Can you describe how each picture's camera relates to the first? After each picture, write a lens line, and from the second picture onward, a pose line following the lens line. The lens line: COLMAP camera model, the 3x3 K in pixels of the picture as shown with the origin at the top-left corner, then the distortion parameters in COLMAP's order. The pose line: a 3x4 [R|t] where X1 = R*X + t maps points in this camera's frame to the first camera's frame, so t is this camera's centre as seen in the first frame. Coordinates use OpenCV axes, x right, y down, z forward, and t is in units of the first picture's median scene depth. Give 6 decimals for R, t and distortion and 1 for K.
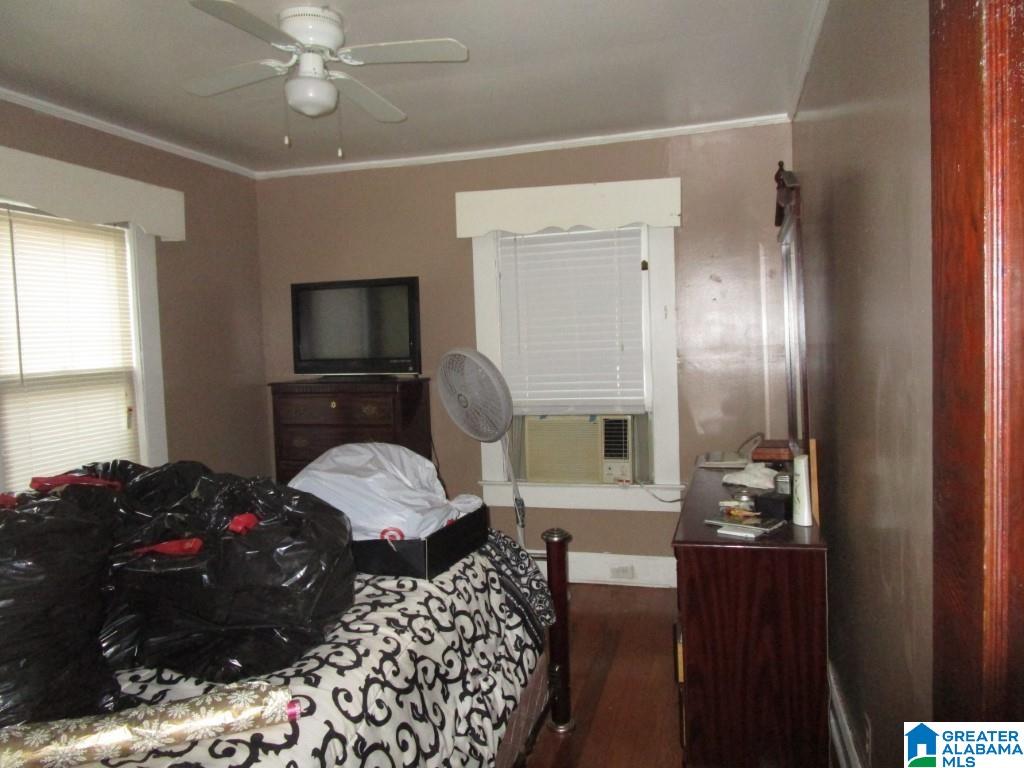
lens RADIAL K [[733.1, 0, 512.0], [0, 733.1, 384.0], [0, 0, 1]] dist [-0.011565, 0.000129]
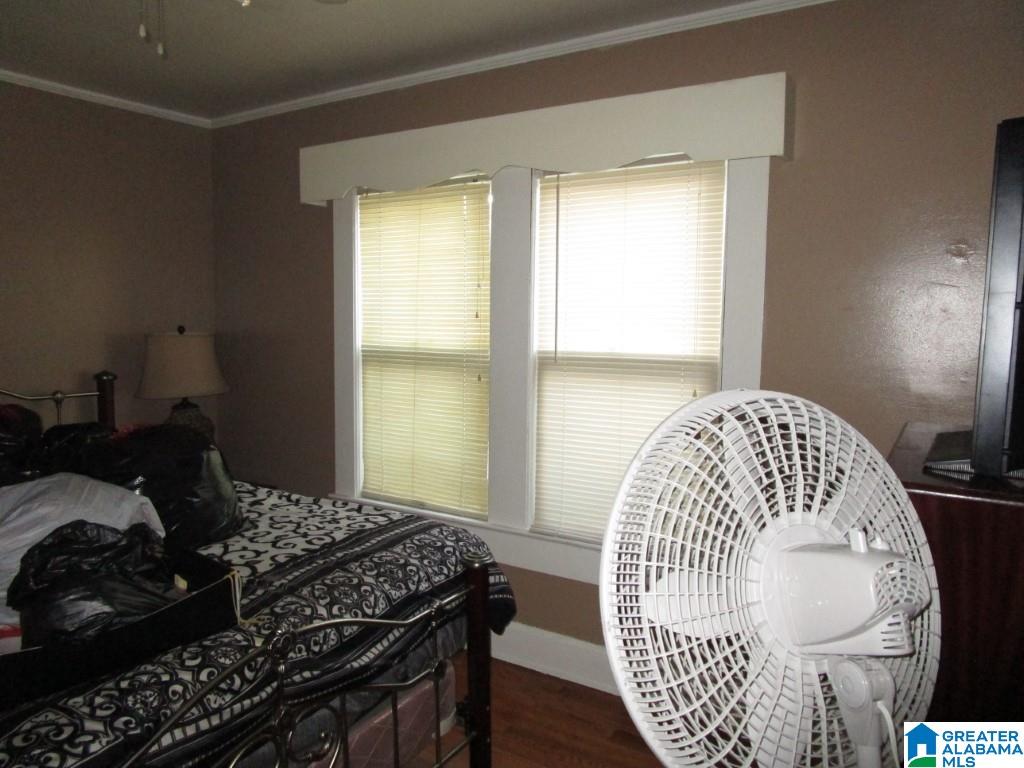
lens RADIAL K [[733.1, 0, 512.0], [0, 733.1, 384.0], [0, 0, 1]] dist [-0.011565, 0.000129]
pose [[-0.284257, 0.120472, -0.951149, 0.244872], [-0.072189, 0.986568, 0.146532, -0.105168], [0.956027, 0.110315, -0.271742, 1.197019]]
